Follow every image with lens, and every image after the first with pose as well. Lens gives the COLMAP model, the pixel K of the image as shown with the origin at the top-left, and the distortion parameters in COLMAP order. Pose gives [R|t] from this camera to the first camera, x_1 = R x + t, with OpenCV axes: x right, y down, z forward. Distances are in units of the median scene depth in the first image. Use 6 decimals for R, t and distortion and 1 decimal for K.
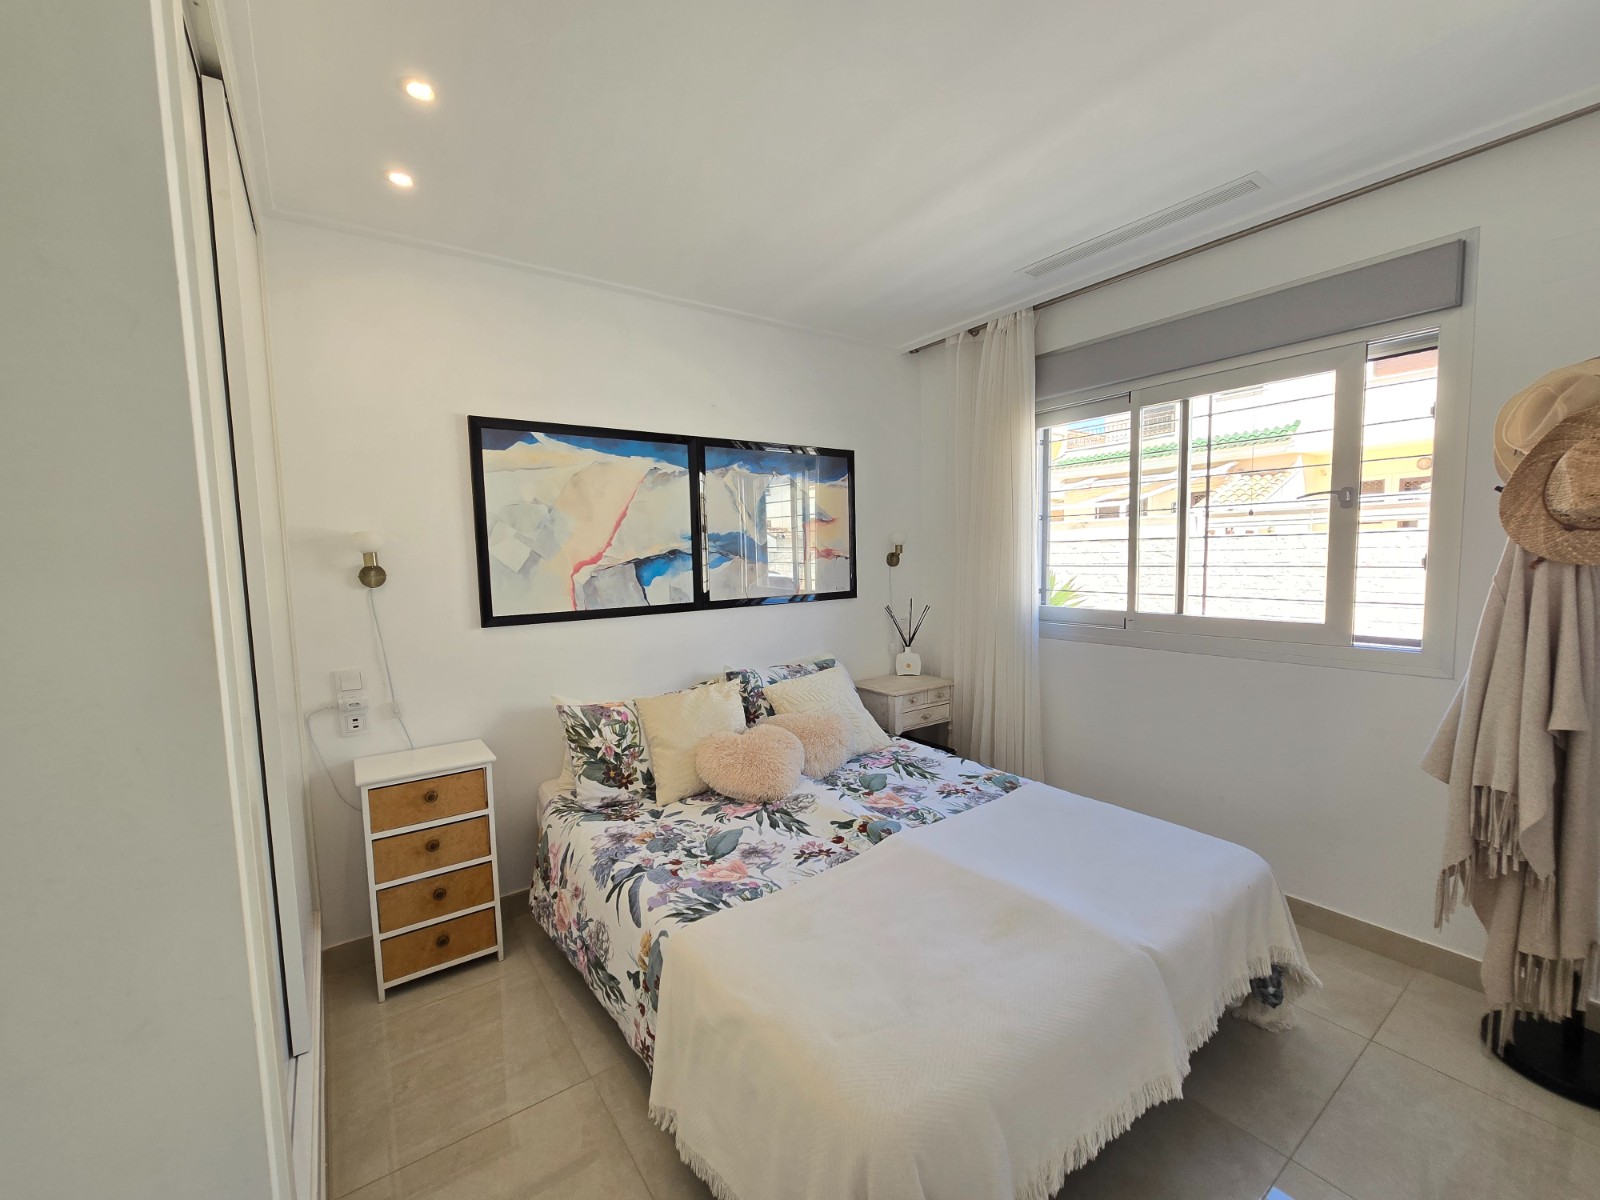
lens RADIAL K [[653.7, 0, 797.5], [0, 653.7, 609.1], [0, 0, 1]] dist [-0.002859, -0.000363]
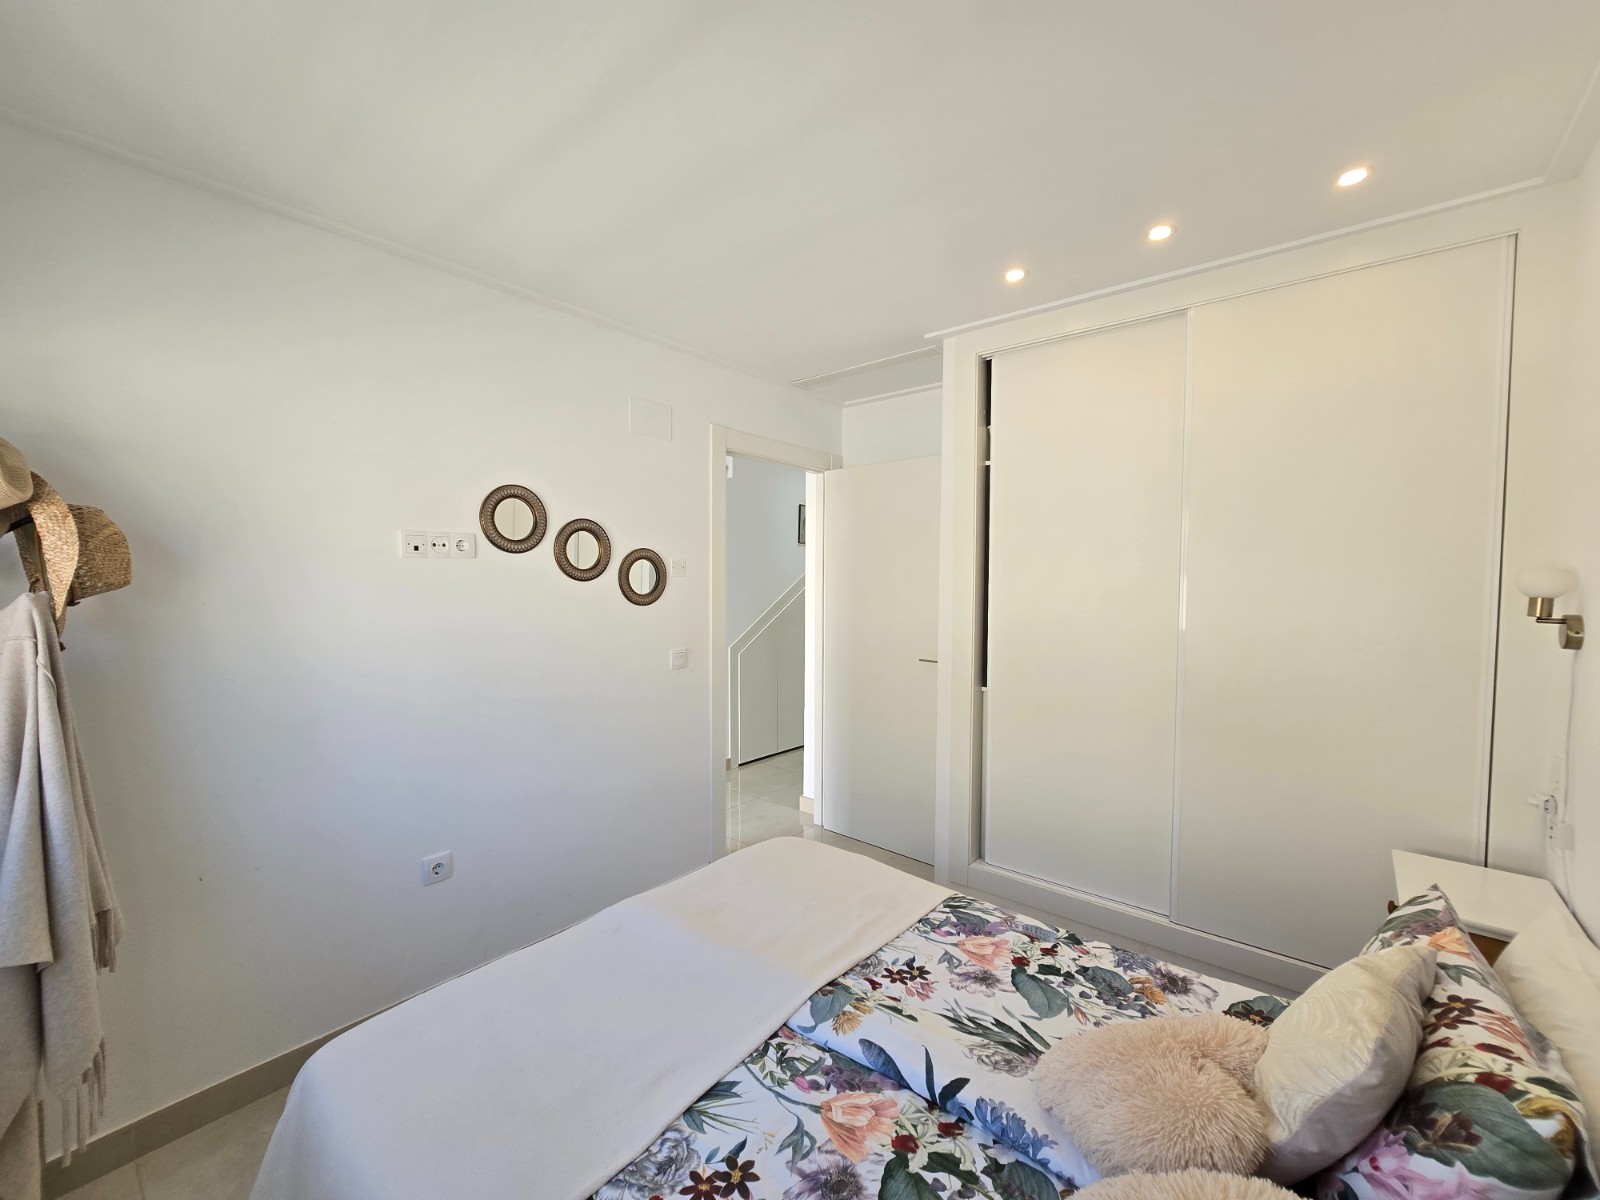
lens RADIAL K [[653.7, 0, 797.5], [0, 653.7, 609.1], [0, 0, 1]] dist [-0.002859, -0.000363]
pose [[-0.967415, 0.032157, -0.251145, 0.253668], [-0.002592, 0.990592, 0.136821, -0.140027], [0.253182, 0.133013, -0.958231, 1.224746]]
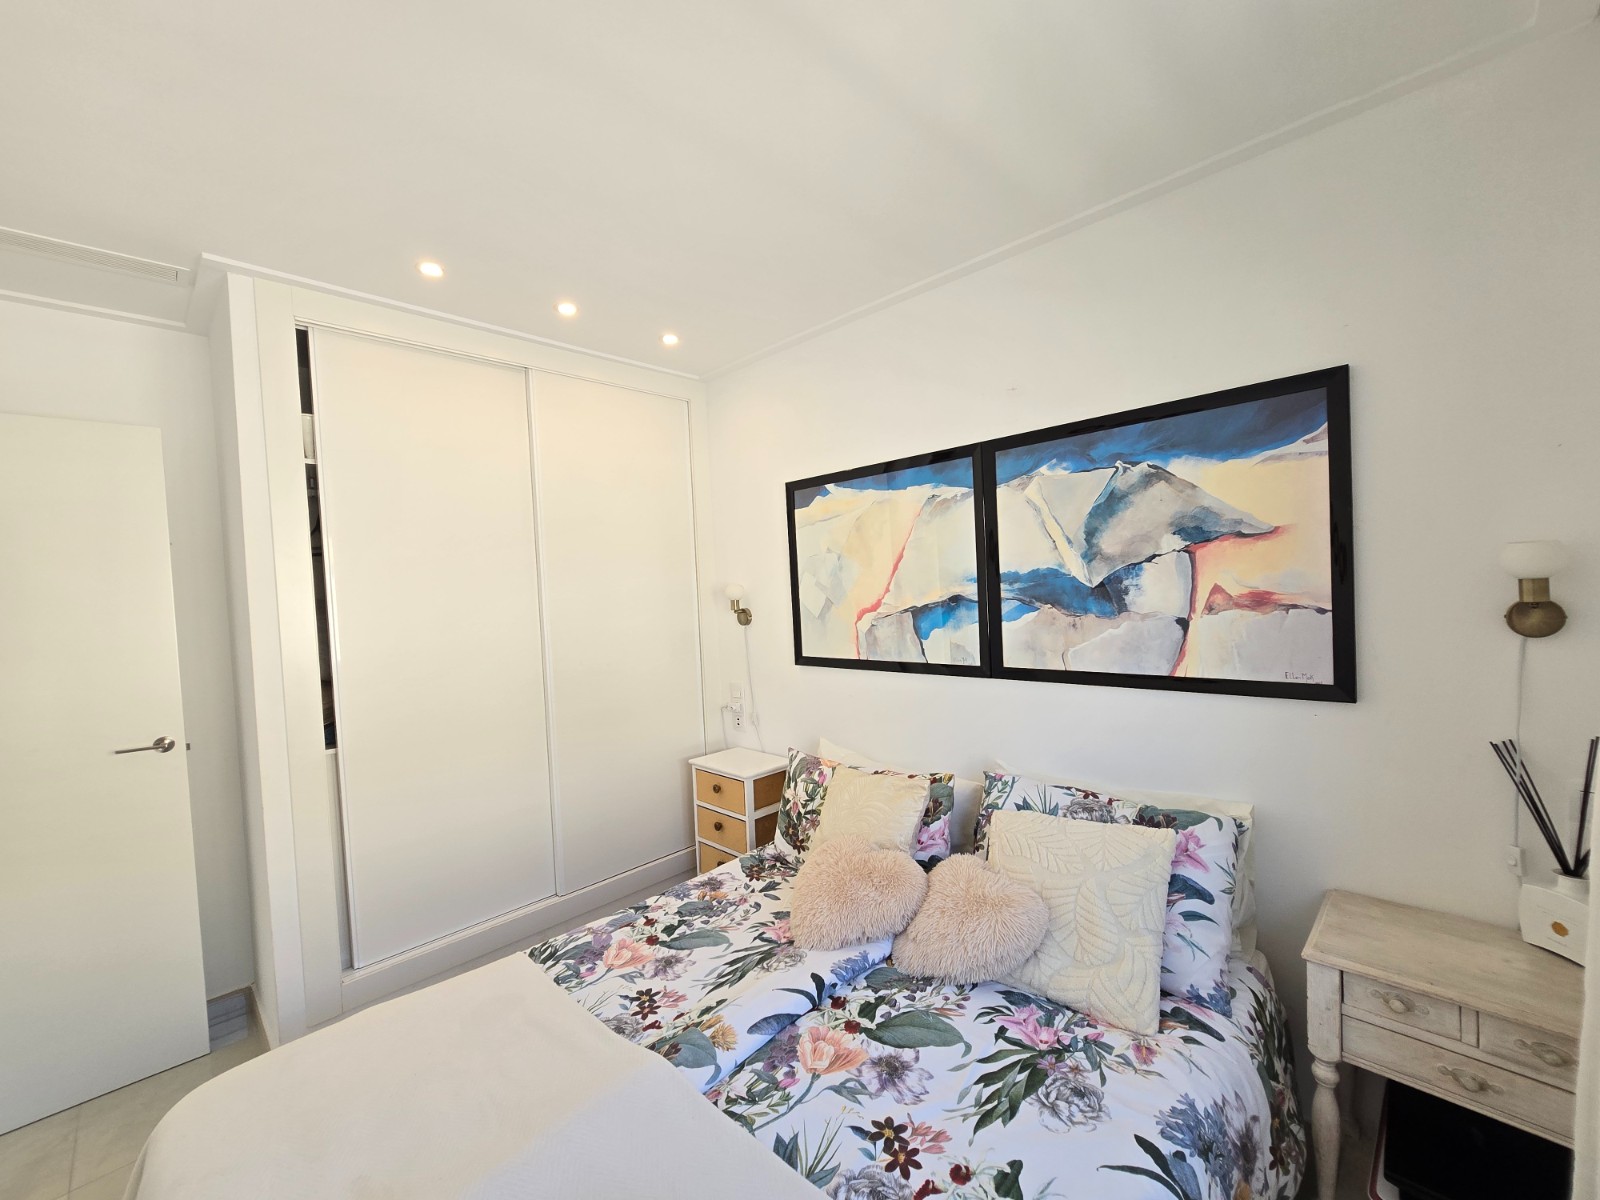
lens RADIAL K [[653.7, 0, 797.5], [0, 653.7, 609.1], [0, 0, 1]] dist [-0.002859, -0.000363]
pose [[0.168132, 0.048465, -0.984572, 0.594609], [-0.044119, 0.998160, 0.041600, -0.107842], [0.984777, 0.036444, 0.169961, 0.744291]]
